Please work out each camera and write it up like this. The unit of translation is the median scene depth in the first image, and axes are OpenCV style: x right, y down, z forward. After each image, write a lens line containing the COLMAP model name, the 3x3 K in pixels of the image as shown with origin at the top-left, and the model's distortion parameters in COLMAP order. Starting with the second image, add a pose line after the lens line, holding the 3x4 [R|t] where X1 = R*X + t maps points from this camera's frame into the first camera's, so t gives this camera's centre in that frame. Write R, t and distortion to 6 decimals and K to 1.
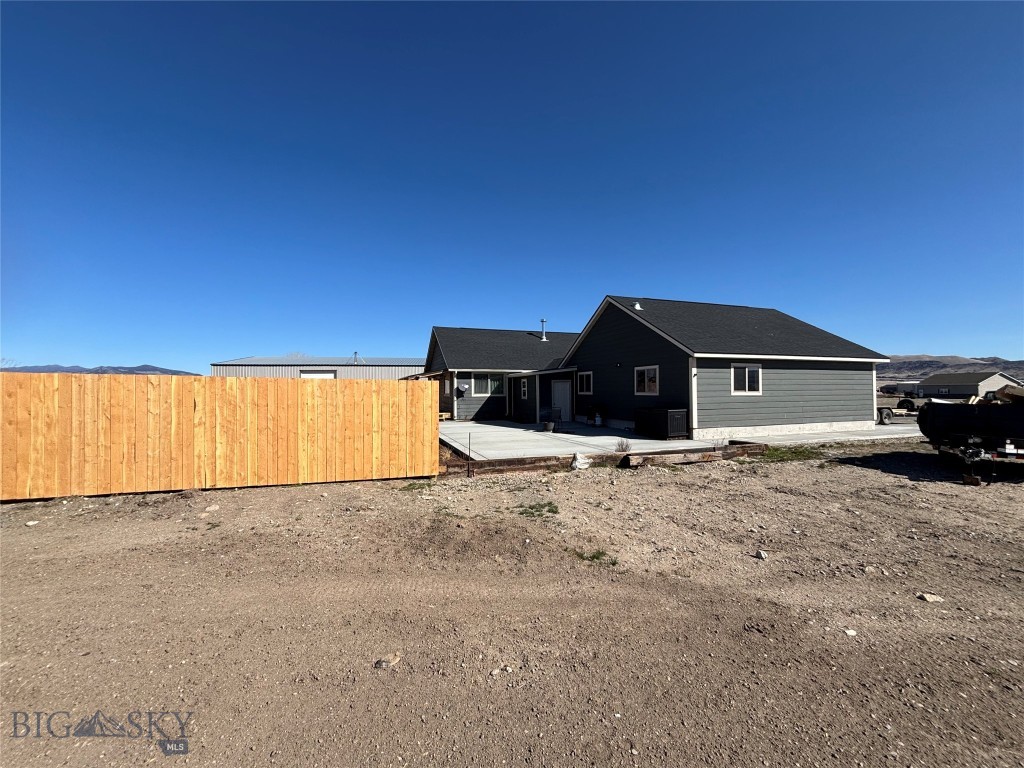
lens RADIAL K [[411.0, 0, 512.0], [0, 411.0, 384.0], [0, 0, 1]] dist [-0.002539, -0.000159]
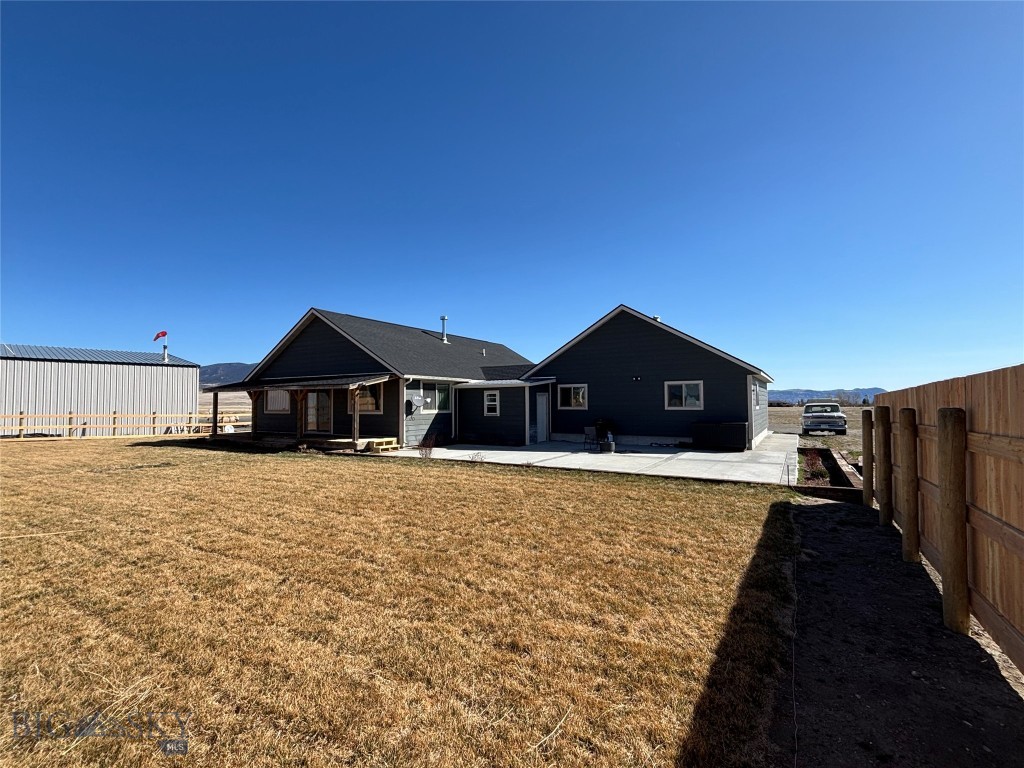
lens RADIAL K [[463.8, 0, 512.0], [0, 463.8, 384.0], [0, 0, 1]] dist [0.000894, 0.000014]
pose [[0.768051, 0.030551, 0.639660, -0.499775], [-0.009788, 0.999305, -0.035975, 0.006279], [-0.640314, 0.021370, 0.767816, 0.269463]]
